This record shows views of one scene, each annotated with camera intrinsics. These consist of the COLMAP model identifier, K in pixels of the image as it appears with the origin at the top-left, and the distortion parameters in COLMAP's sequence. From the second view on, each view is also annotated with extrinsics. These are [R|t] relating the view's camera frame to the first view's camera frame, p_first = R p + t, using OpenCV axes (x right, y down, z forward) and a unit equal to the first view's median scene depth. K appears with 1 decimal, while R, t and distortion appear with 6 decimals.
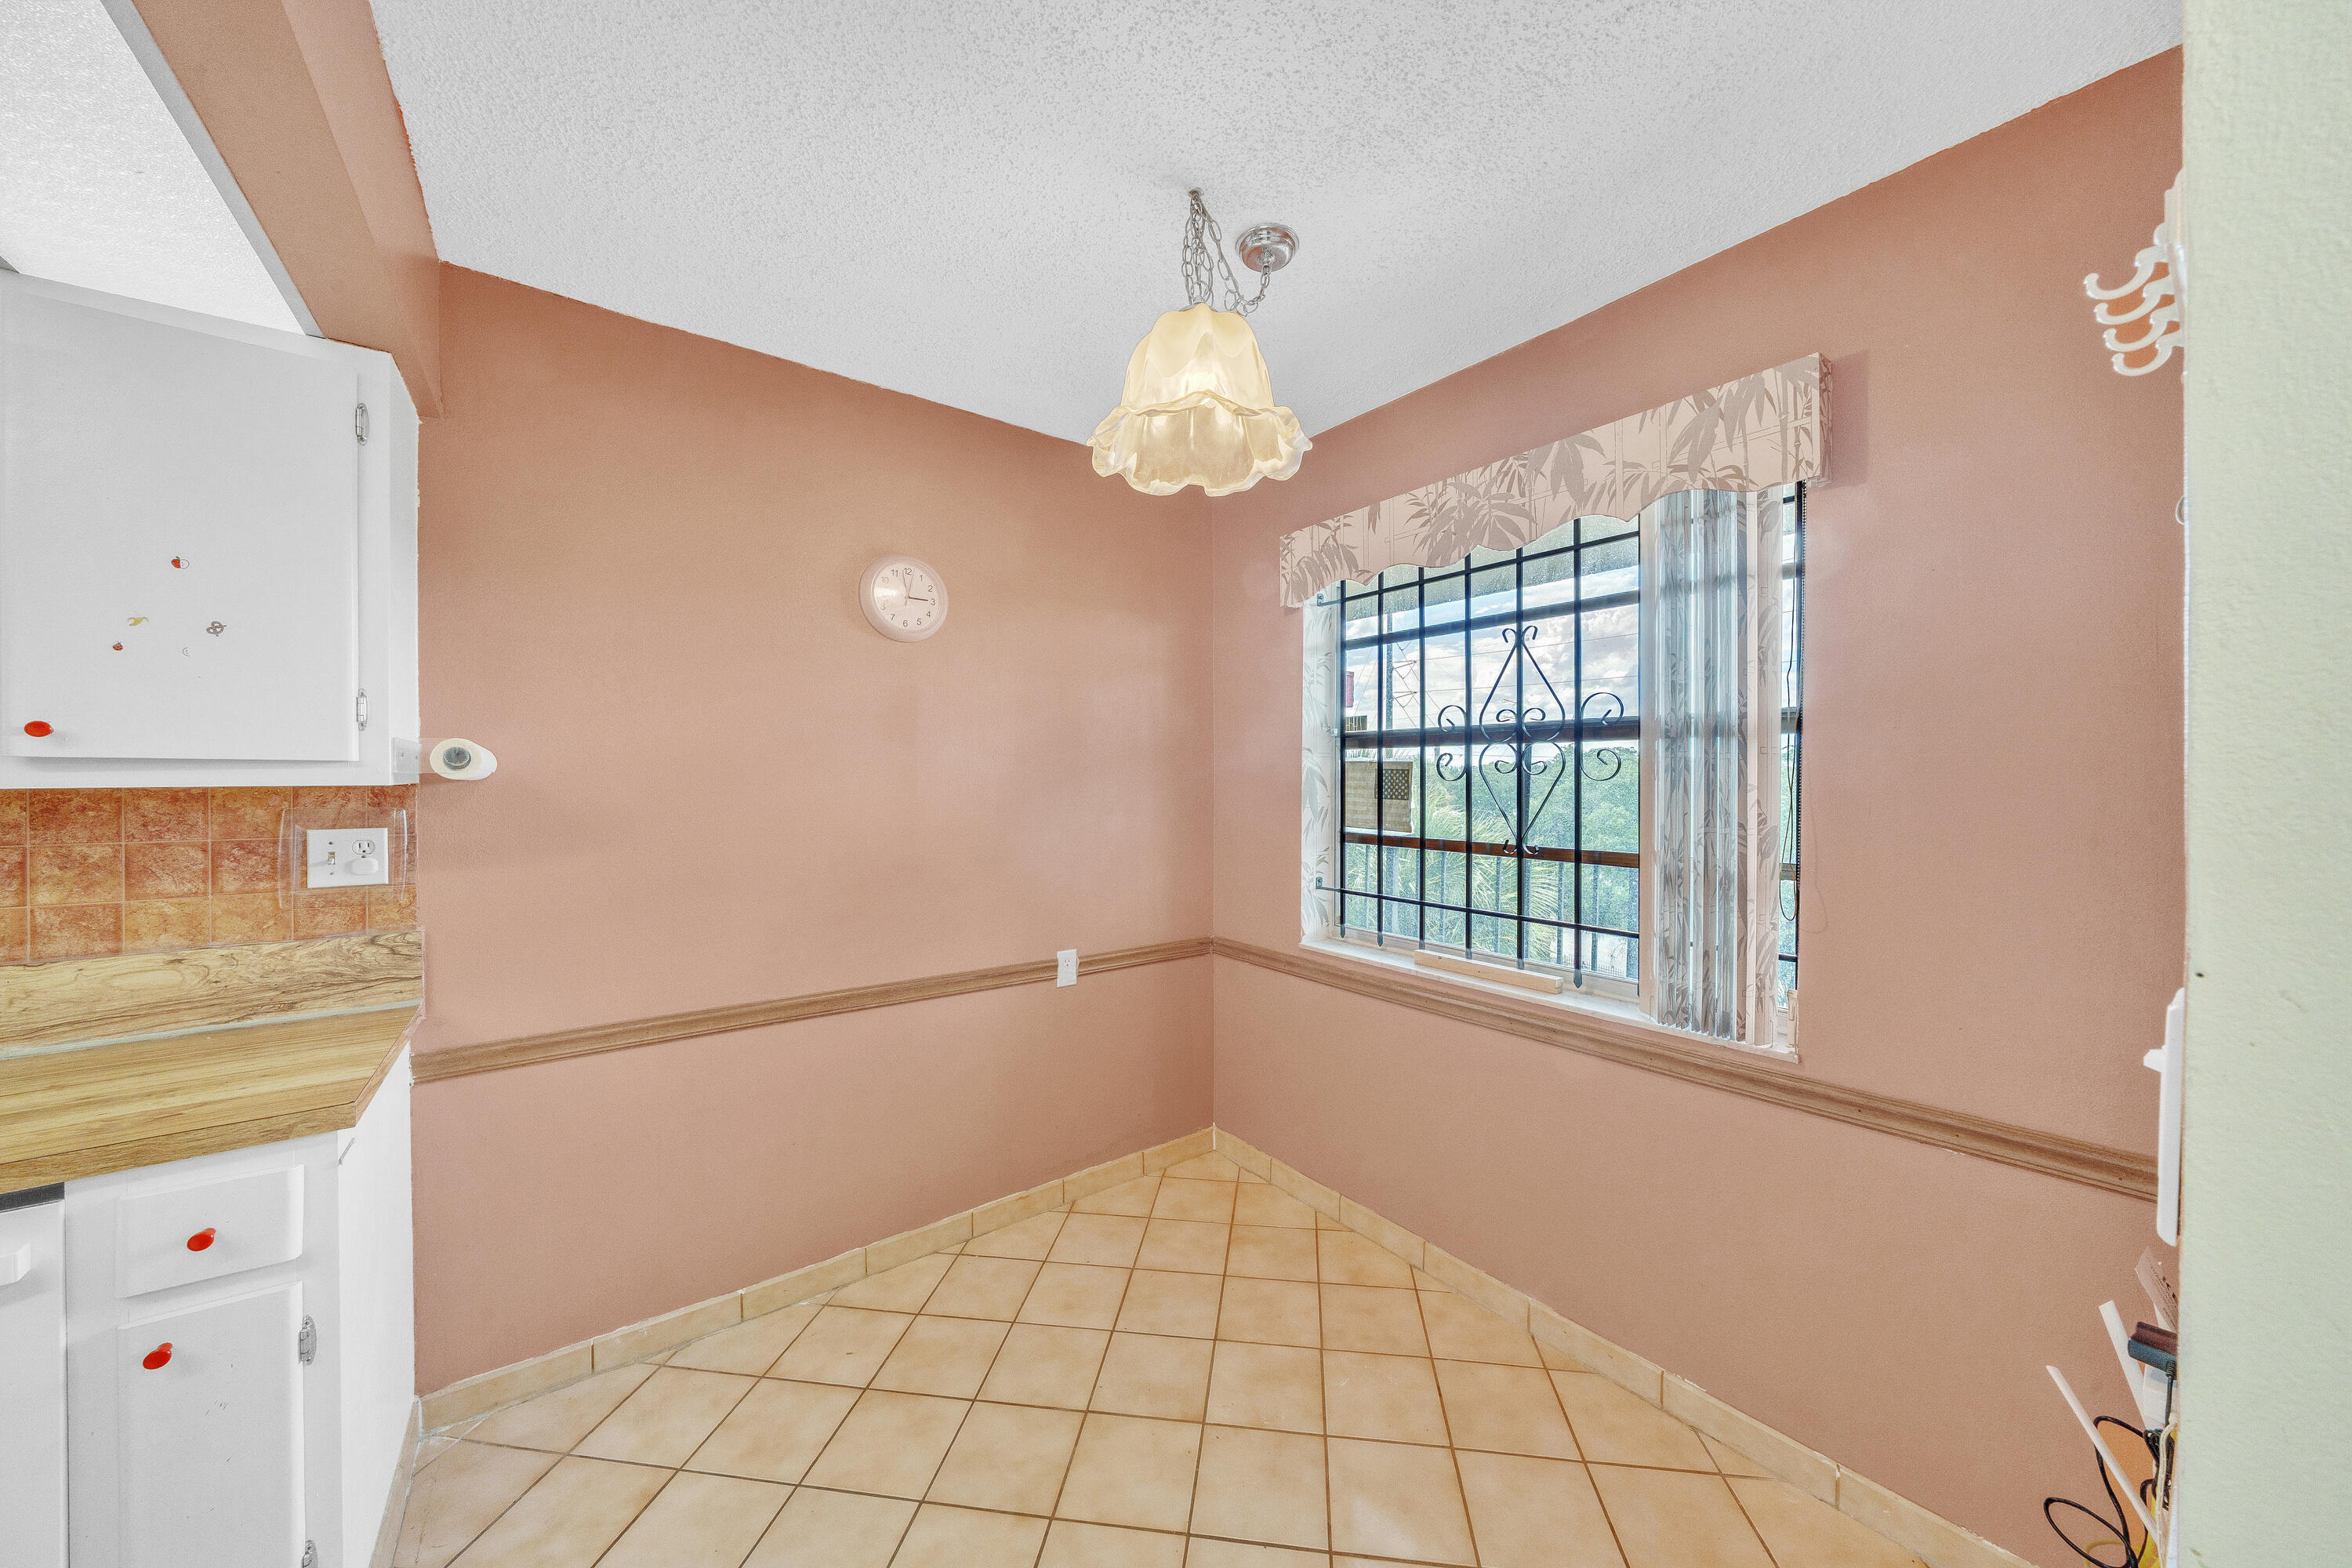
lens RADIAL K [[814.7, 0, 1188.7], [0, 814.7, 783.3], [0, 0, 1]] dist [-0.002464, -0.000234]
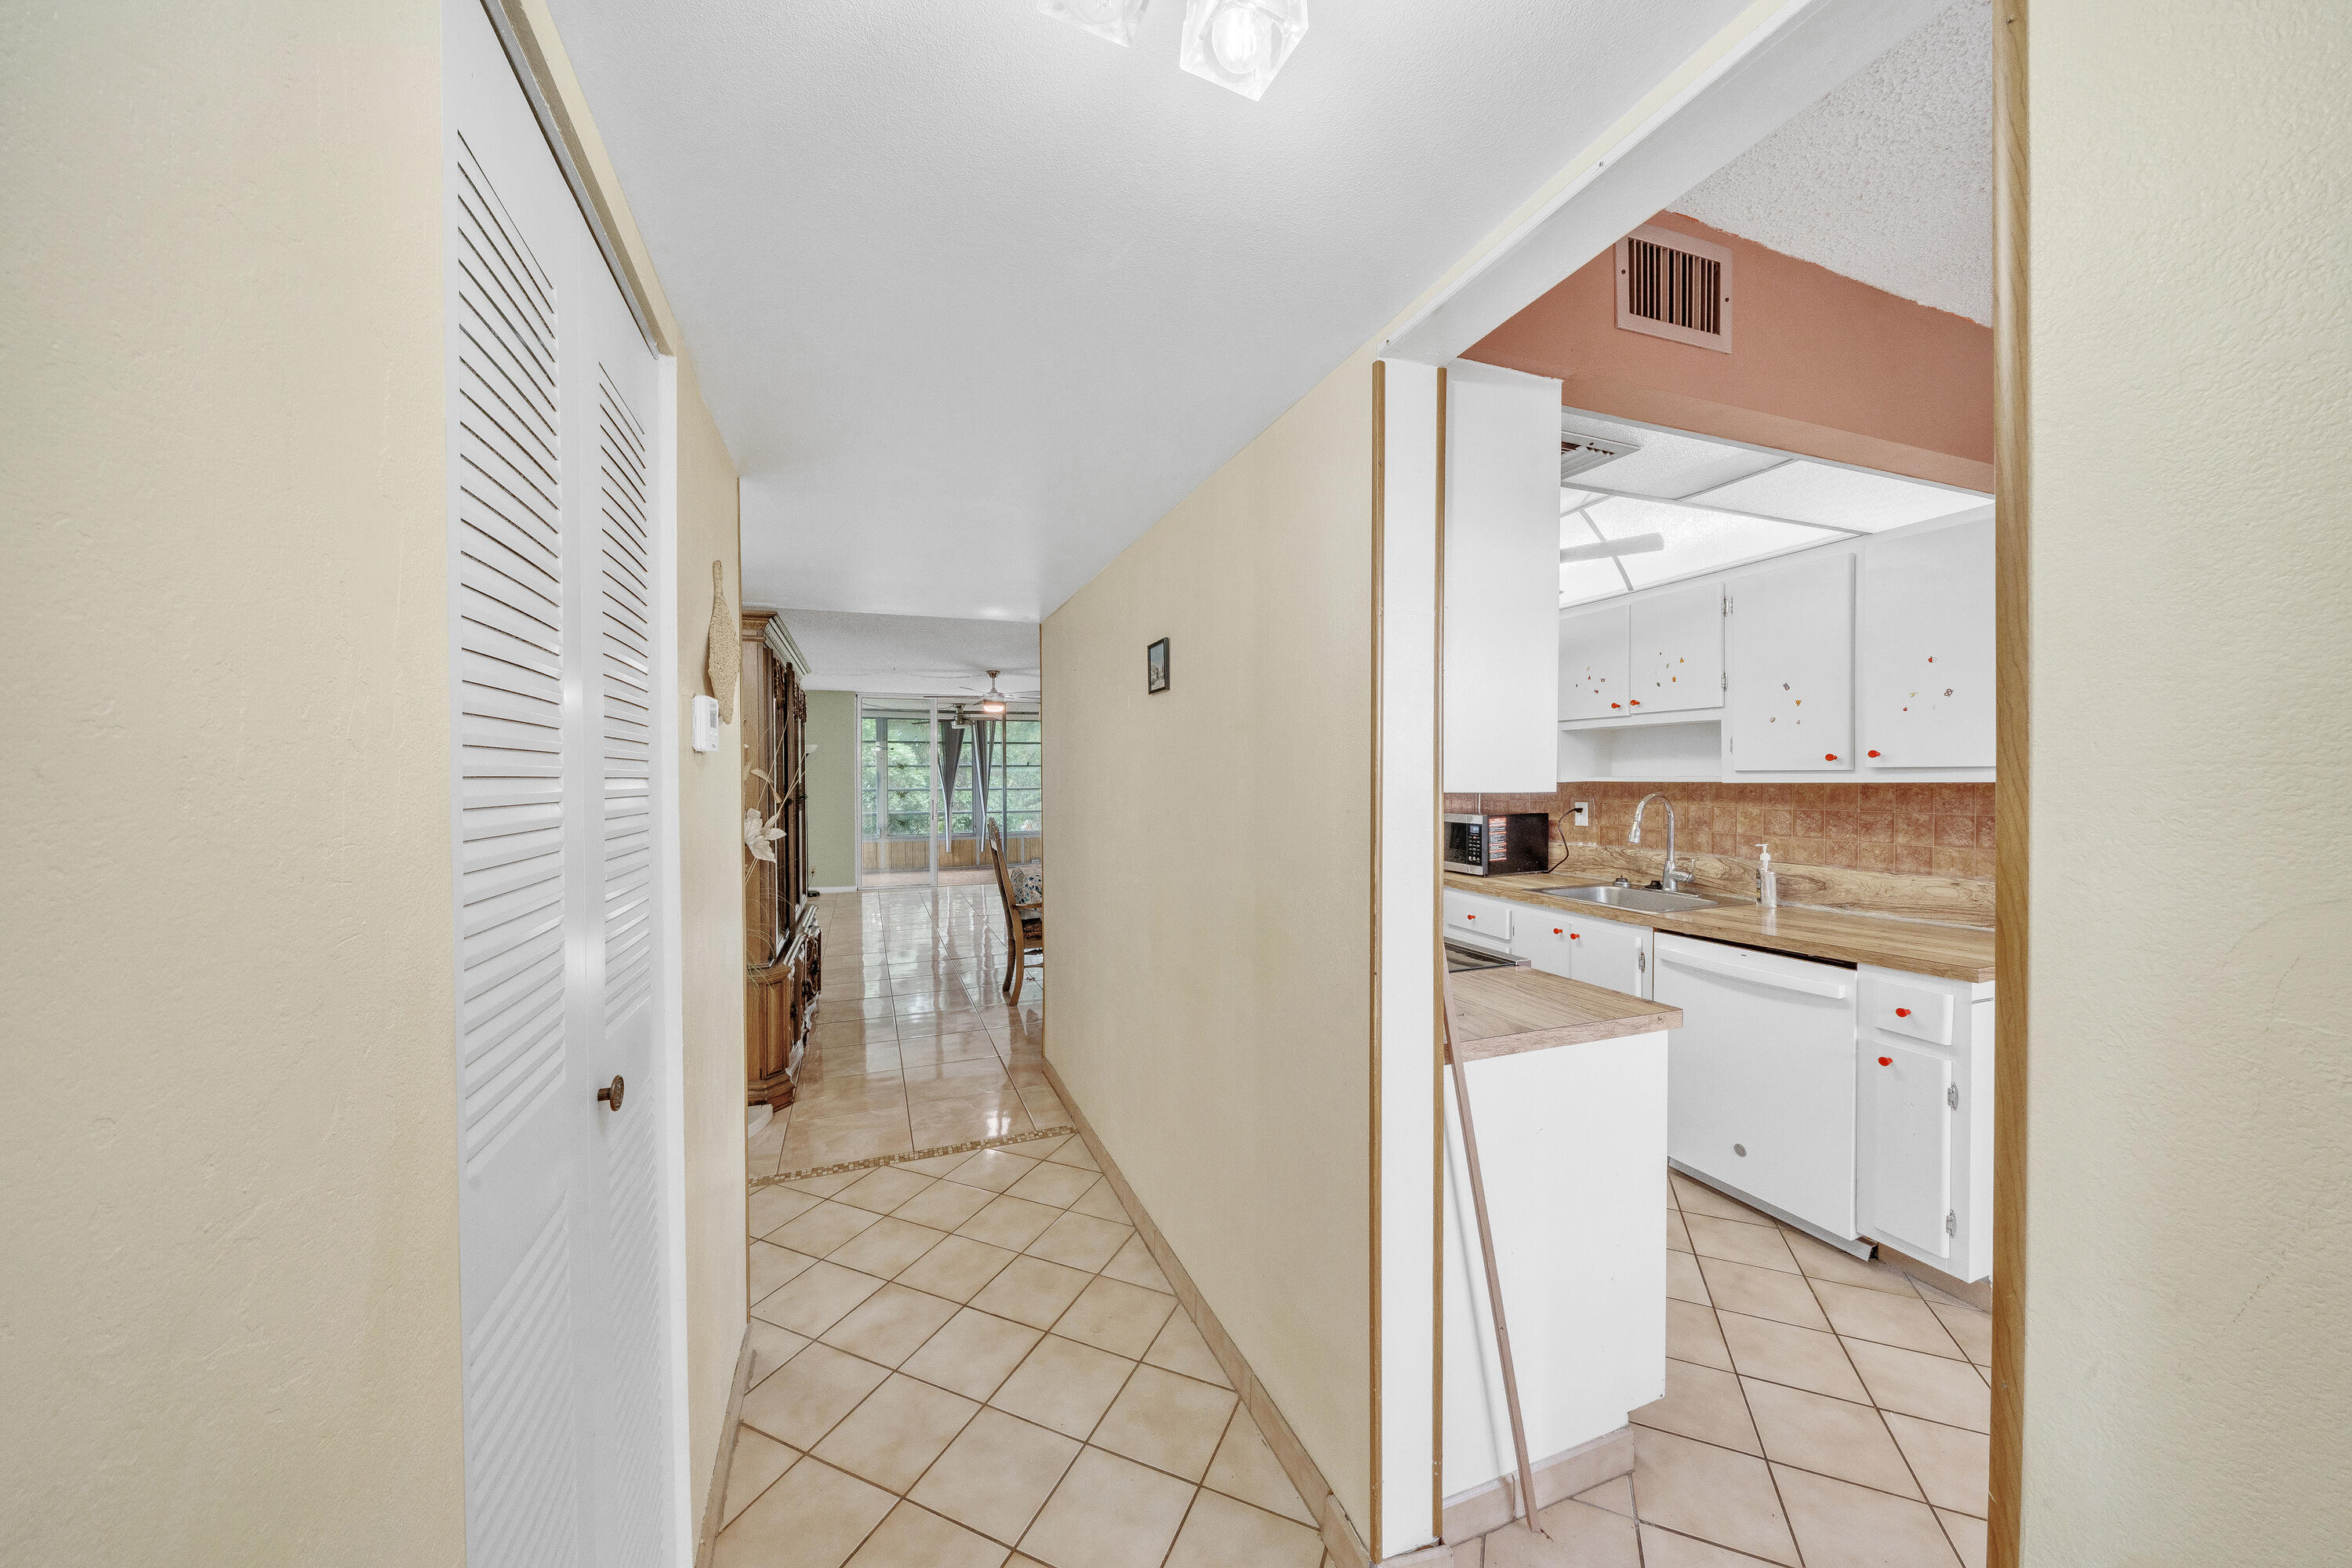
lens RADIAL K [[795.8, 0, 1176.0], [0, 795.8, 784.0], [0, 0, 1]] dist [-0.000383, -0.000031]
pose [[-0.271805, 0.008687, -0.962313, 0.755420], [0.000406, 0.999960, 0.008912, -0.006914], [0.962352, 0.002031, -0.271798, -0.119315]]
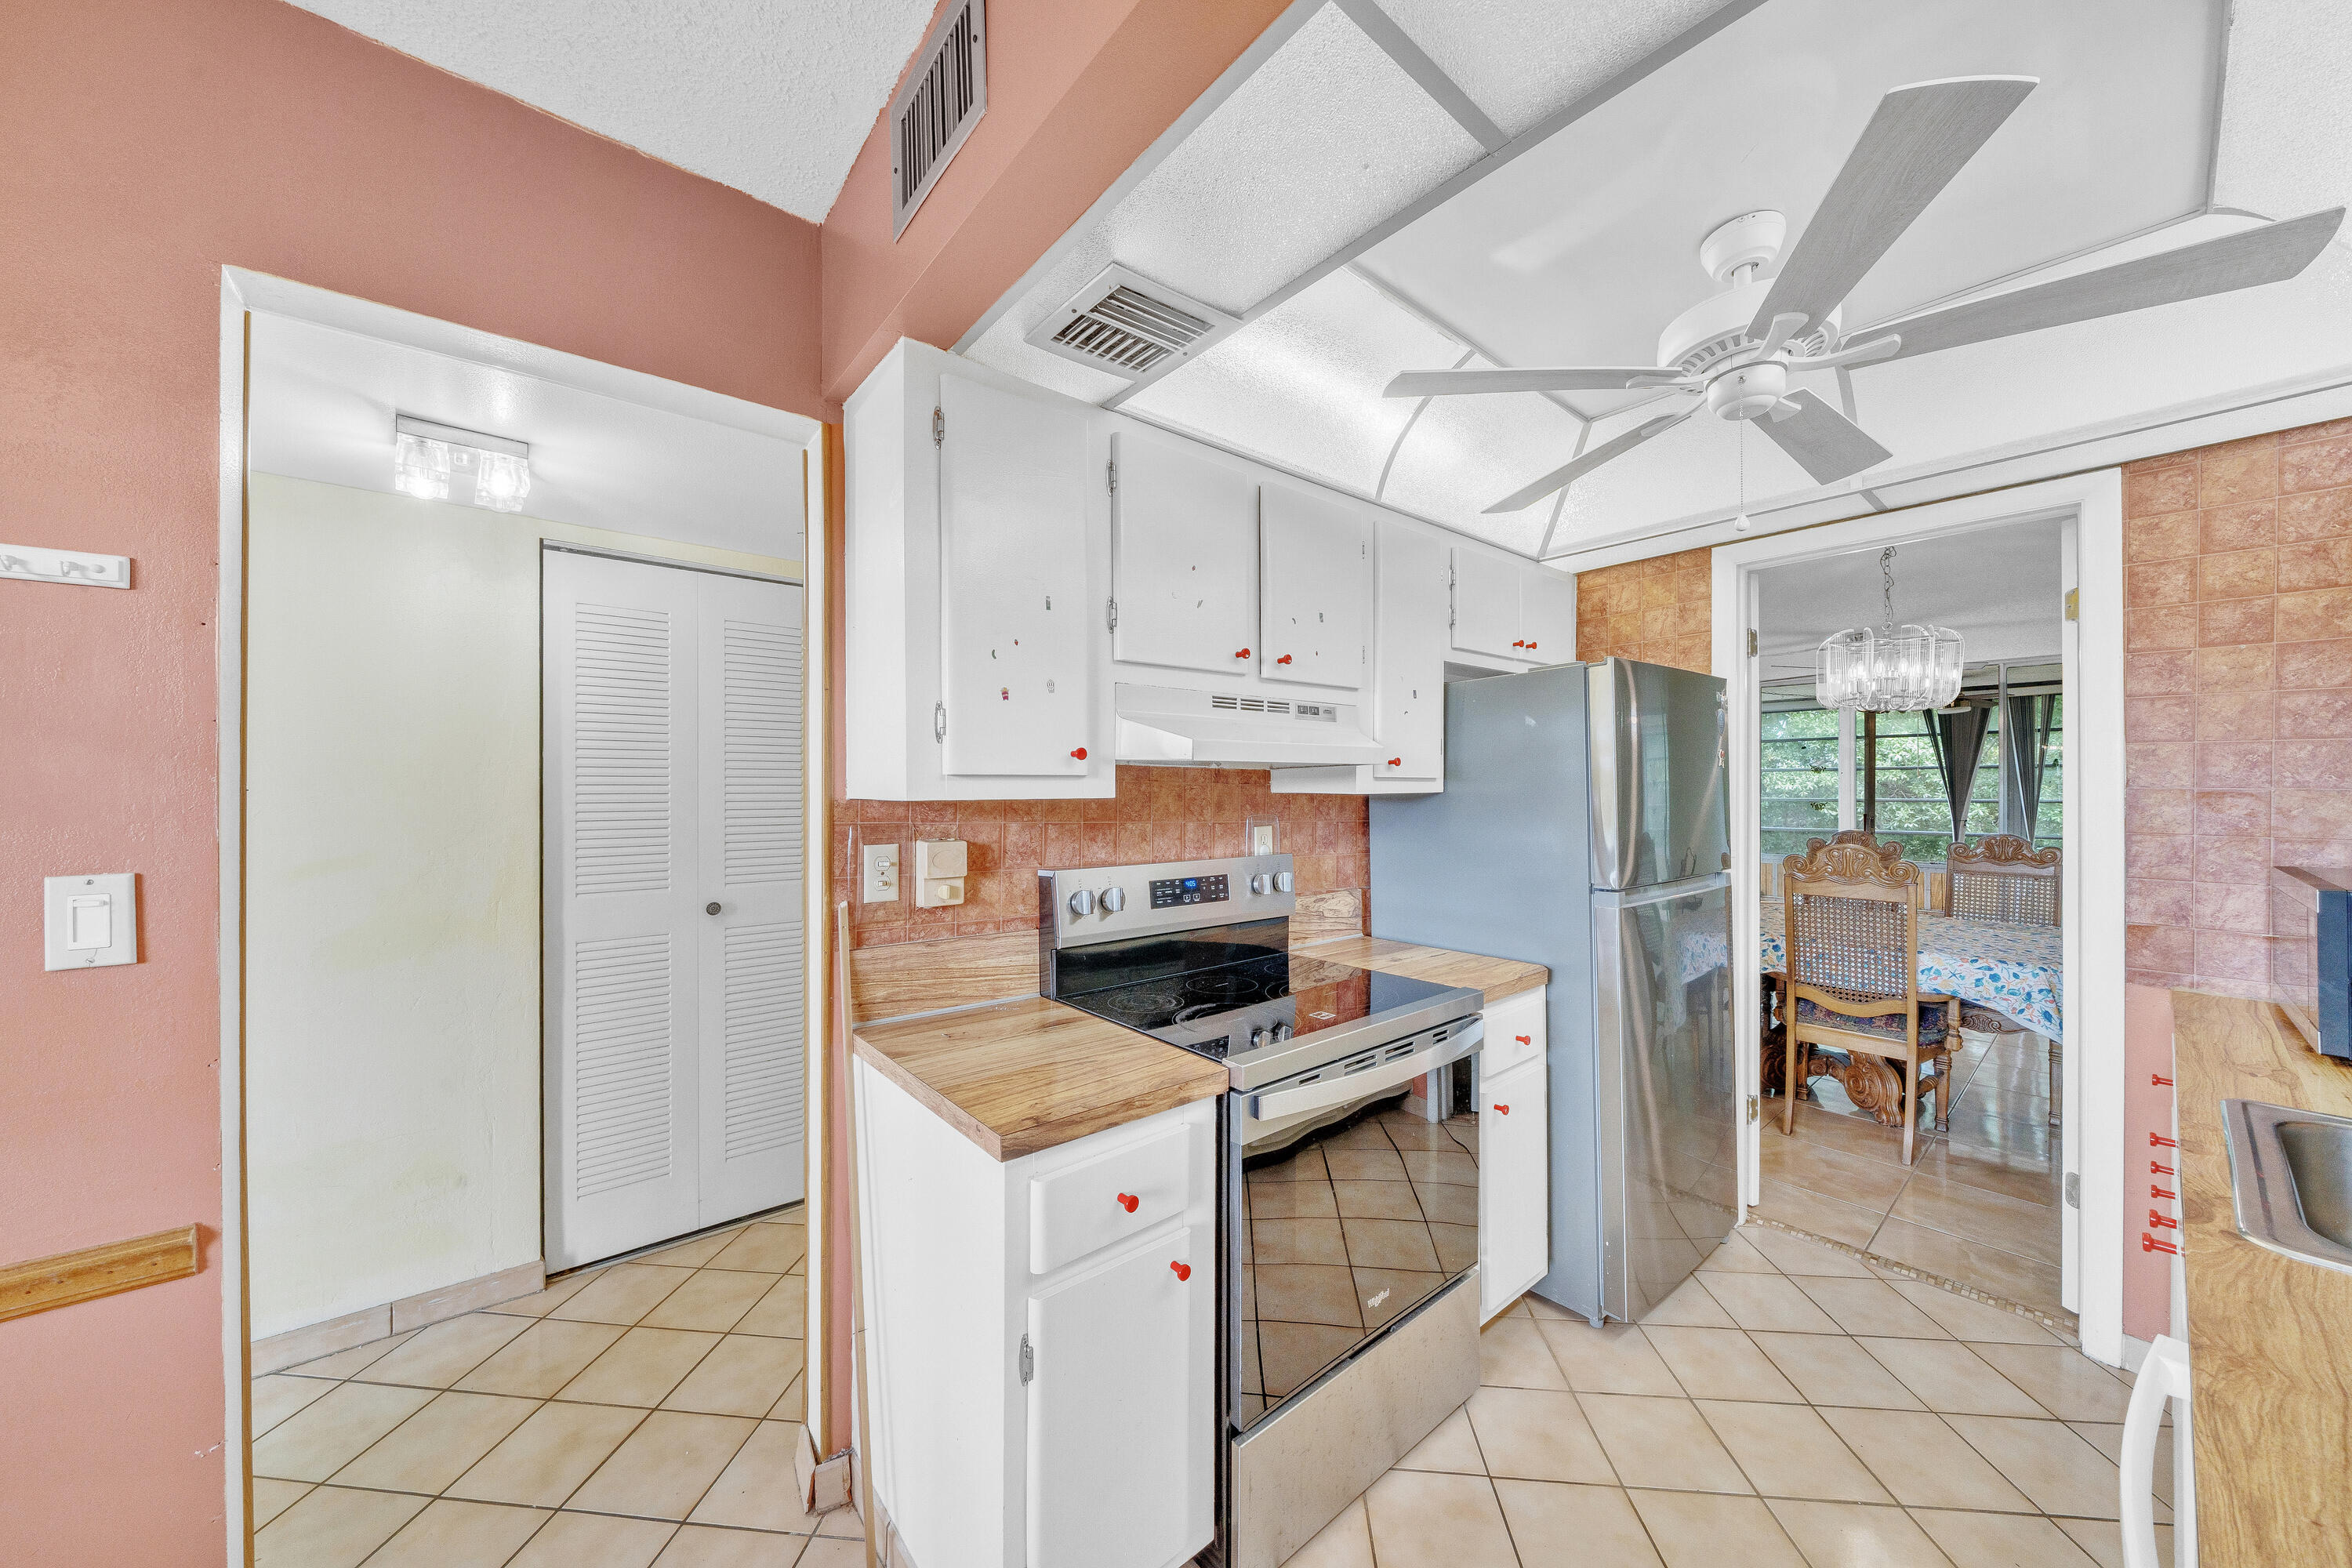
lens RADIAL K [[814.7, 0, 1188.7], [0, 814.7, 783.3], [0, 0, 1]] dist [-0.002464, -0.000234]
pose [[-0.998593, 0.000934, -0.053012, -0.524562], [0.000921, 1.000000, 0.000280, -0.005526], [0.053012, 0.000231, -0.998594, 0.920577]]
